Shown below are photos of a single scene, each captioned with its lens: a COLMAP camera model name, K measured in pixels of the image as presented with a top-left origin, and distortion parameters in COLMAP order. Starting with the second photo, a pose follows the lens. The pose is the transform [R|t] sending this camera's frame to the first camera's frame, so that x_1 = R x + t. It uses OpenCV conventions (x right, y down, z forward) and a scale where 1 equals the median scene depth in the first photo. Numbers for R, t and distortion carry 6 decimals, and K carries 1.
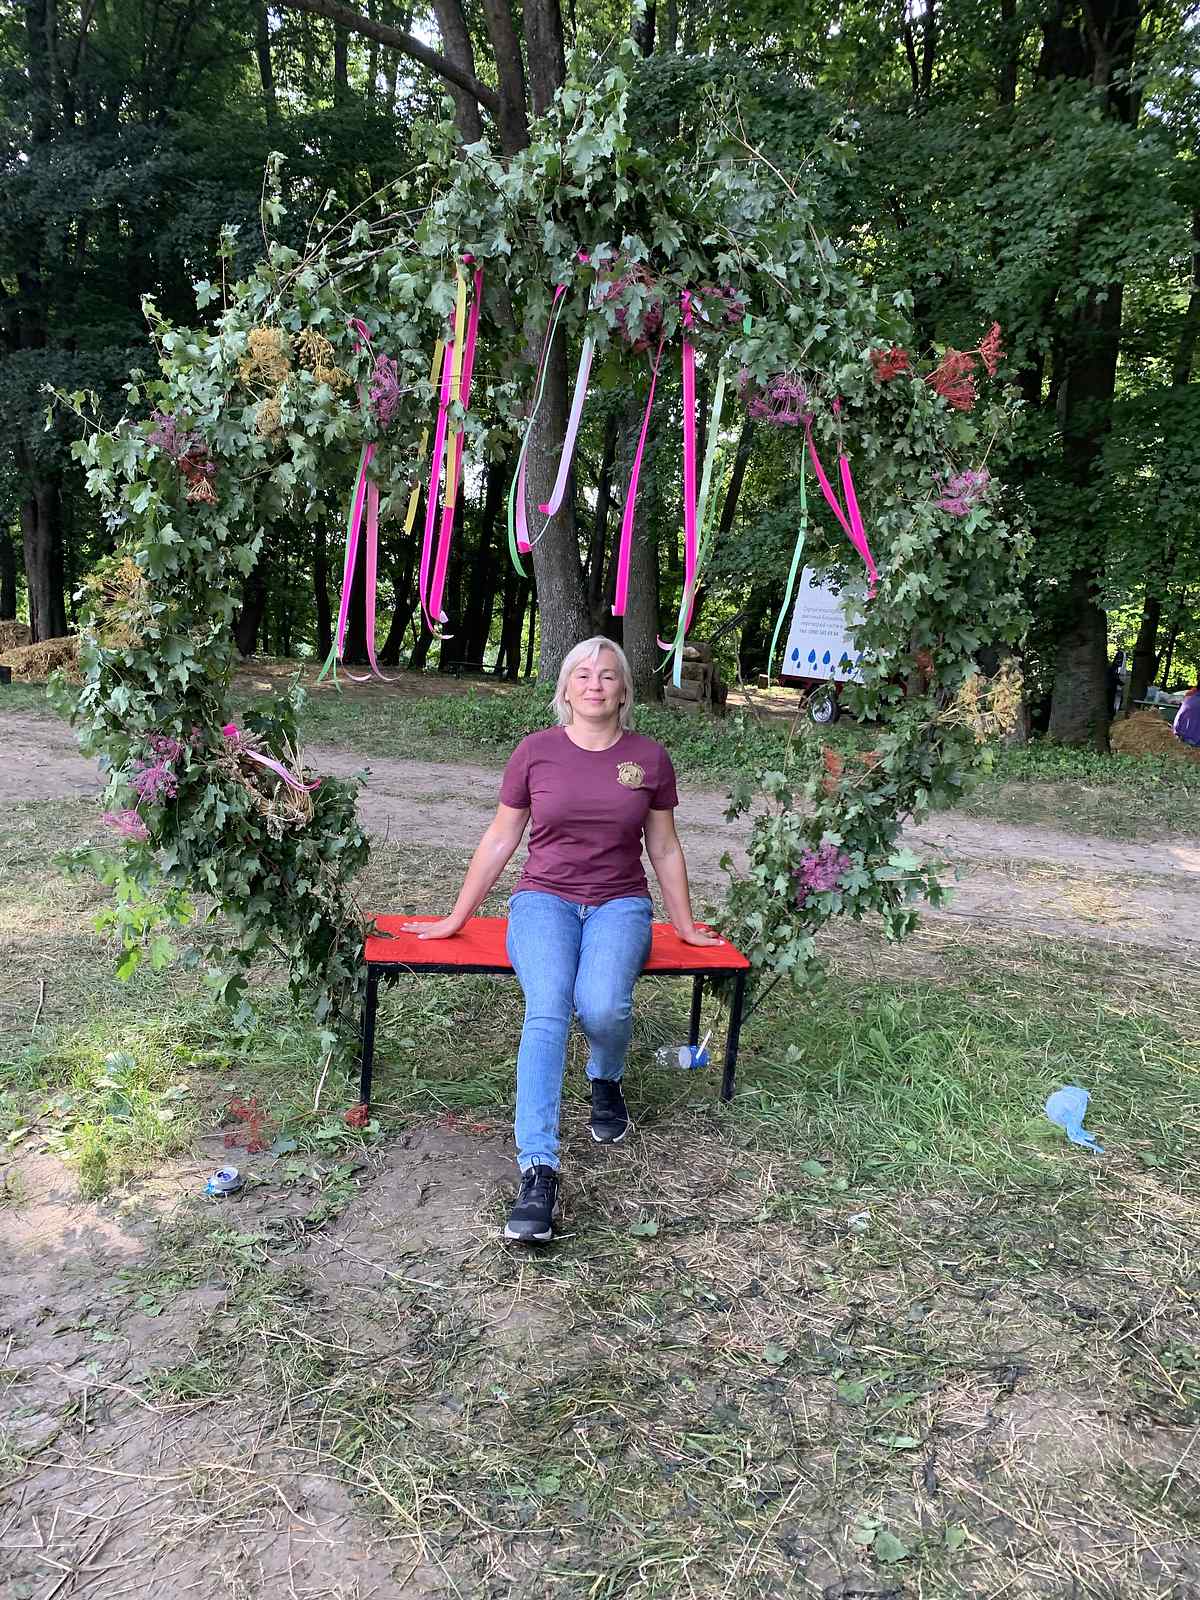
lens RADIAL K [[1203.0, 0, 596.1], [0, 1203.0, 805.7], [0, 0, 1]] dist [0.043050, -0.036836]
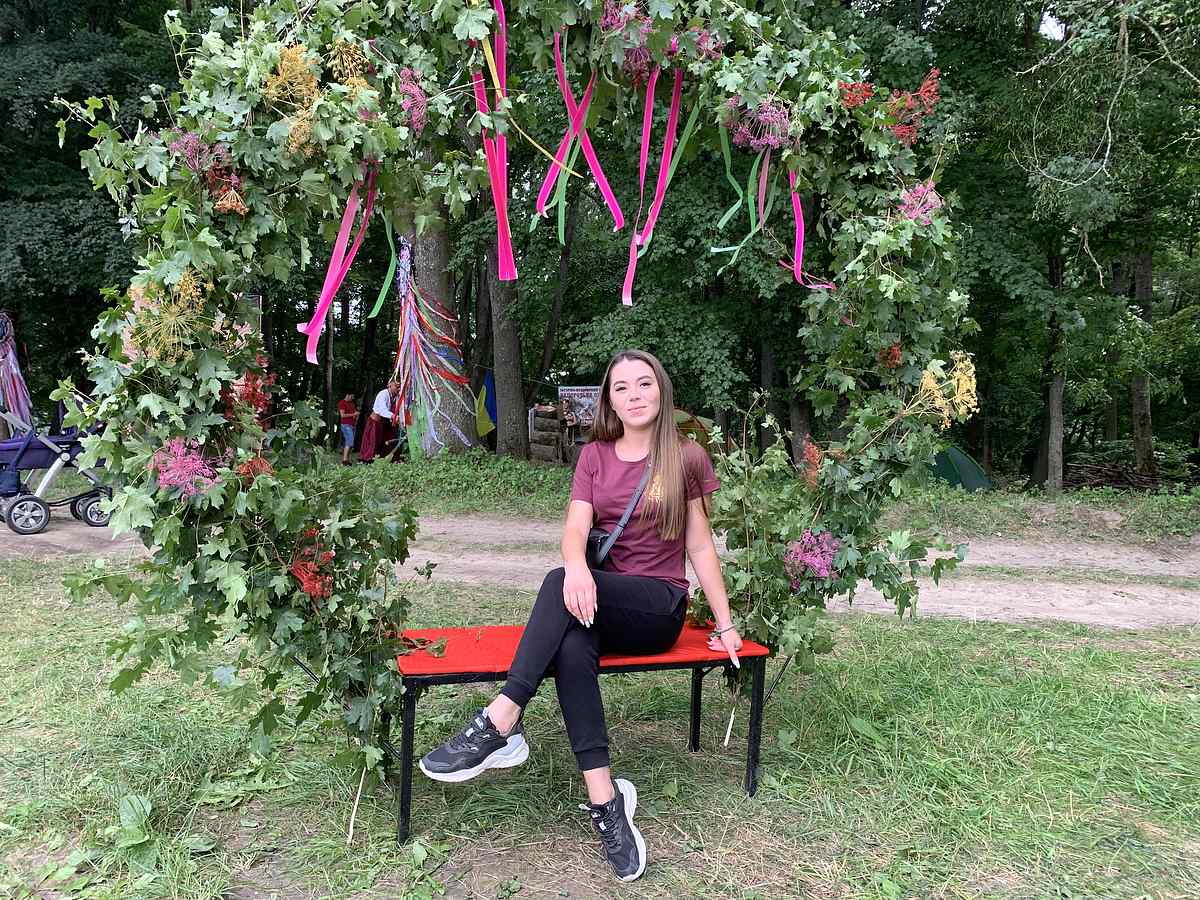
lens RADIAL K [[902.2, 0, 602.6], [0, 902.2, 448.2], [0, 0, 1]] dist [0.043050, -0.036836]
pose [[0.986210, -0.061419, 0.153678, -0.139784], [0.077624, 0.991775, -0.101768, 0.033813], [-0.146163, 0.112294, 0.982866, 0.230659]]
